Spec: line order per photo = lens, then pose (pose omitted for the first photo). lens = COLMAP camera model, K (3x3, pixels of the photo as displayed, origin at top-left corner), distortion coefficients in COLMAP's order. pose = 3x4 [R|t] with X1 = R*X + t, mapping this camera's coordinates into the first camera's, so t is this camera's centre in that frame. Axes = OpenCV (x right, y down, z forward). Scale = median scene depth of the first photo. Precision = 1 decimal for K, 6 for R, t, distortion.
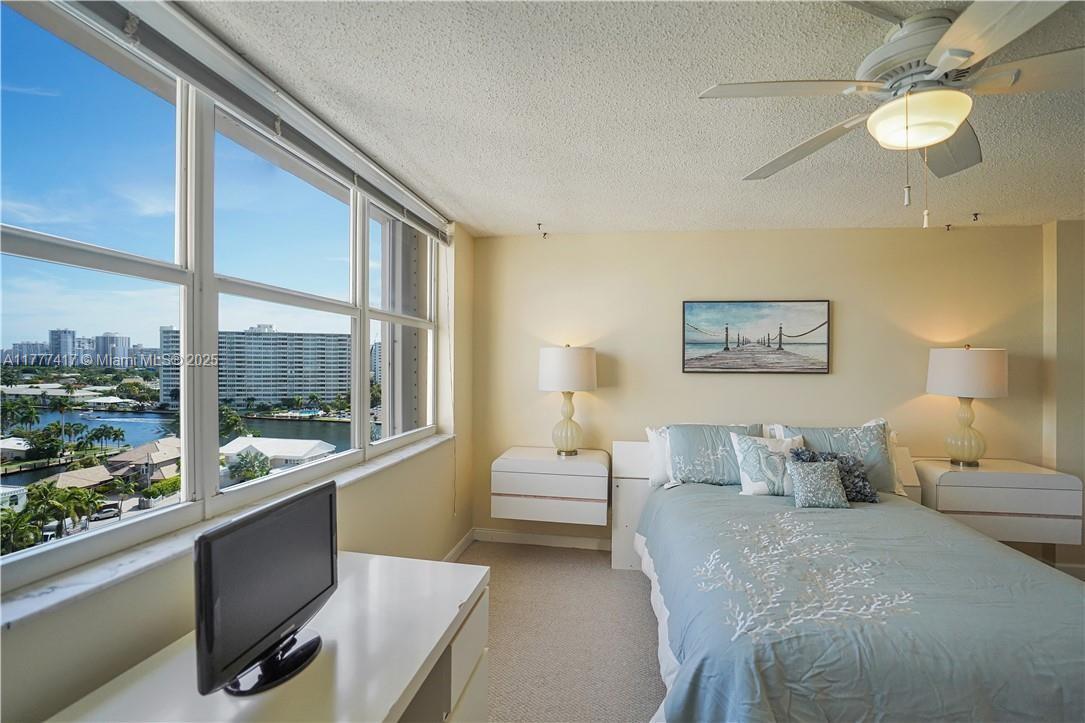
lens RADIAL K [[508.7, 0, 551.0], [0, 508.7, 358.1], [0, 0, 1]] dist [-0.055379, 0.020743]
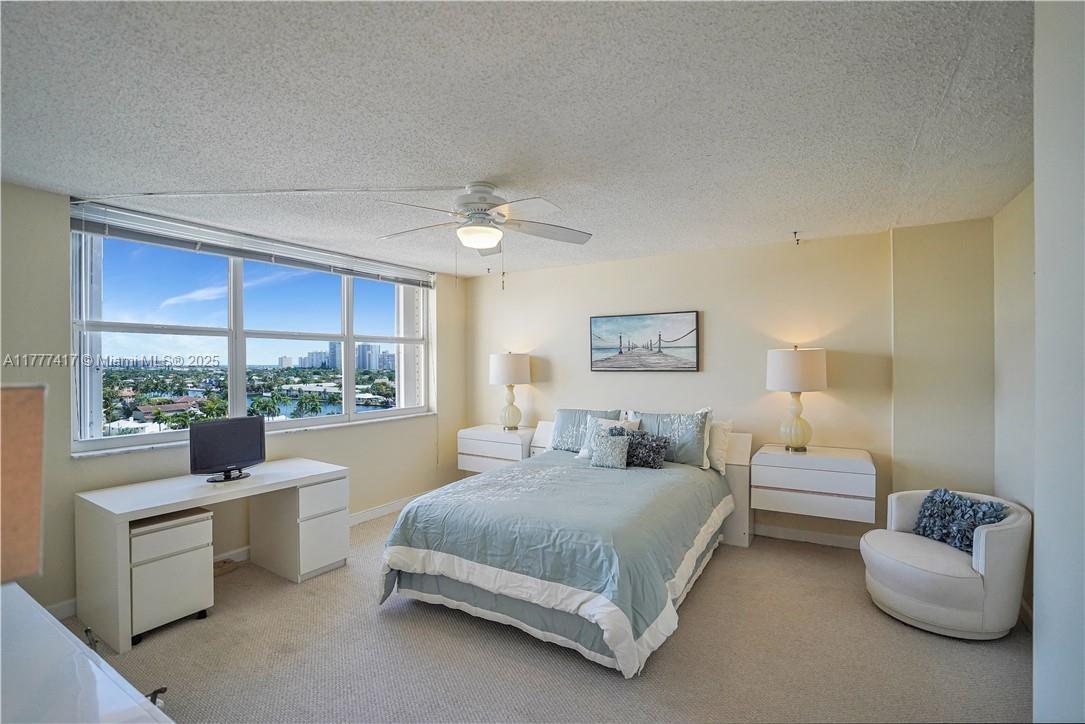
lens RADIAL K [[508.7, 0, 542.8], [0, 508.7, 353.1], [0, 0, 1]] dist [-0.055379, 0.020743]
pose [[0.922672, -0.019890, -0.385073, 0.660545], [0.016199, 0.999787, -0.012826, -0.003683], [0.385246, 0.005596, 0.922797, -0.269622]]
